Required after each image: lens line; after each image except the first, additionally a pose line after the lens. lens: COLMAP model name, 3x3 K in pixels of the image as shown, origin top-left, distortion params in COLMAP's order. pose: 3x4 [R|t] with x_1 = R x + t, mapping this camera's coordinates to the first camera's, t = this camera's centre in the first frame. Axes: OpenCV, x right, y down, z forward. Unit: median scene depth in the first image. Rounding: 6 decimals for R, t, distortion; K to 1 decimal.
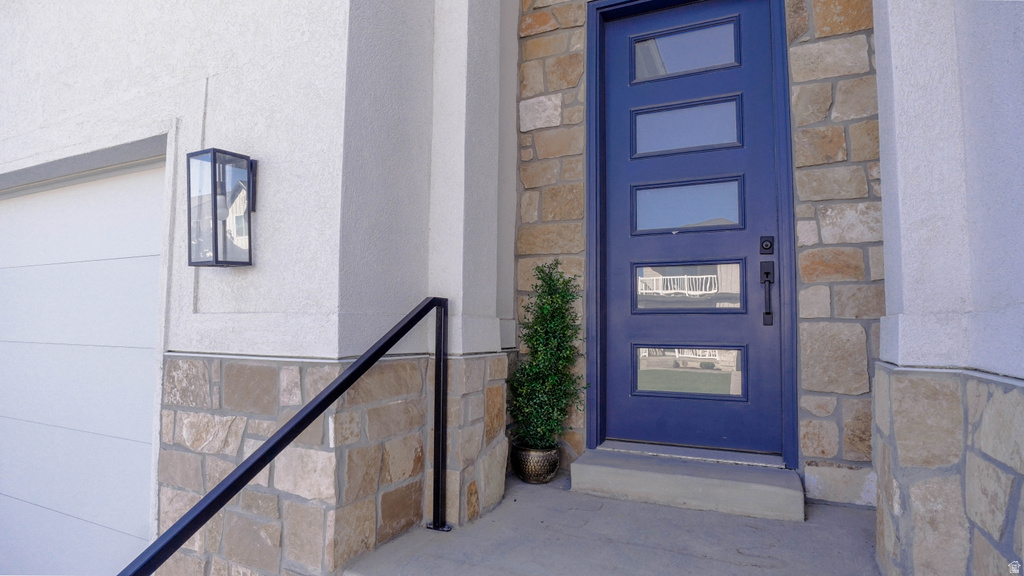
lens RADIAL K [[561.9, 0, 511.0], [0, 561.9, 290.5], [0, 0, 1]] dist [-0.032022, 0.003387]
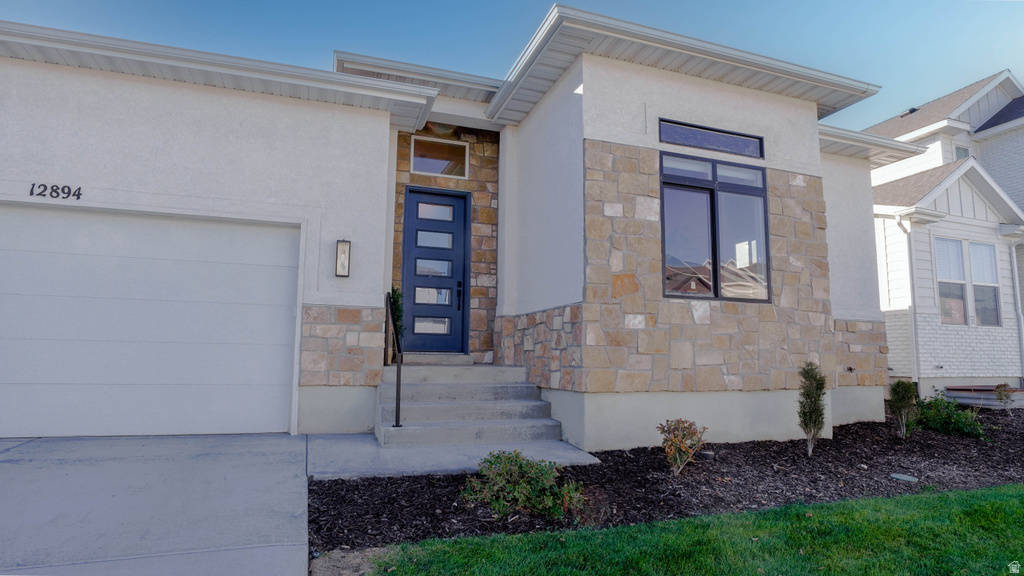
lens RADIAL K [[561.9, 0, 511.0], [0, 561.9, 290.5], [0, 0, 1]] dist [-0.032022, 0.003387]
pose [[0.712736, 0.082356, 0.696581, -1.639289], [-0.051281, 0.996544, -0.065350, 0.154189], [-0.699555, 0.010856, 0.714496, -1.542904]]
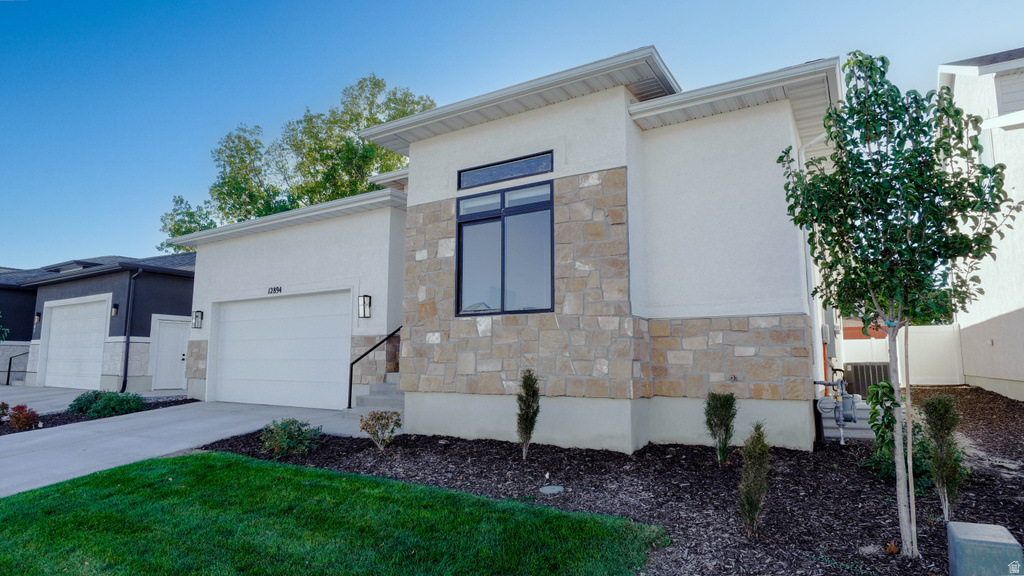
lens RADIAL K [[561.9, 0, 511.0], [0, 561.9, 290.5], [0, 0, 1]] dist [-0.032022, 0.003387]
pose [[0.993703, -0.023596, -0.109535, 1.124994], [0.016569, 0.997772, -0.064627, 0.050786], [0.110816, 0.062405, 0.991880, -3.221927]]
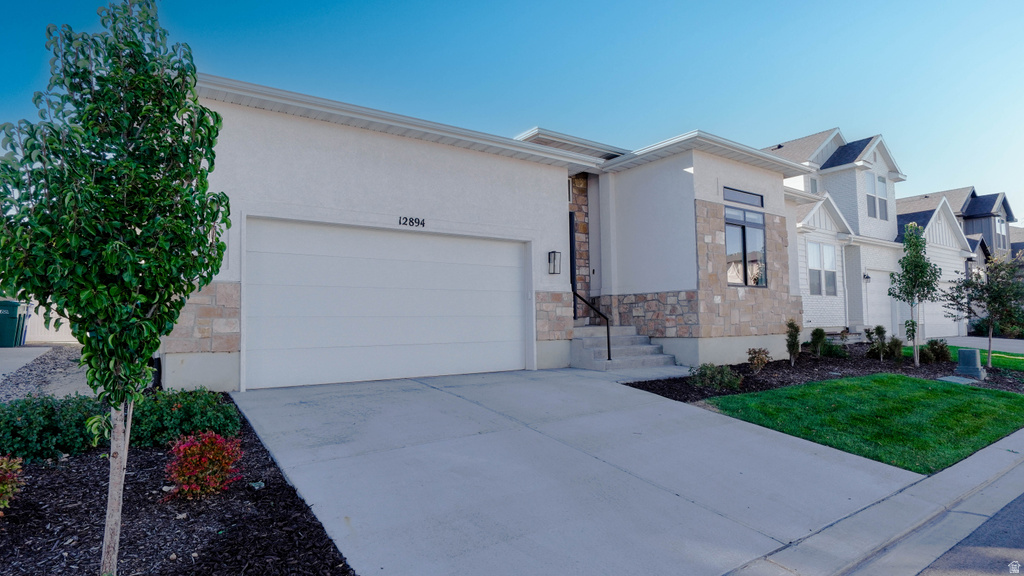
lens RADIAL K [[561.9, 0, 511.0], [0, 561.9, 290.5], [0, 0, 1]] dist [-0.032022, 0.003387]
pose [[0.484366, 0.033346, 0.874230, -4.224480], [-0.039974, 0.999073, -0.015961, 0.168360], [-0.873952, -0.027215, 0.485250, -0.940173]]
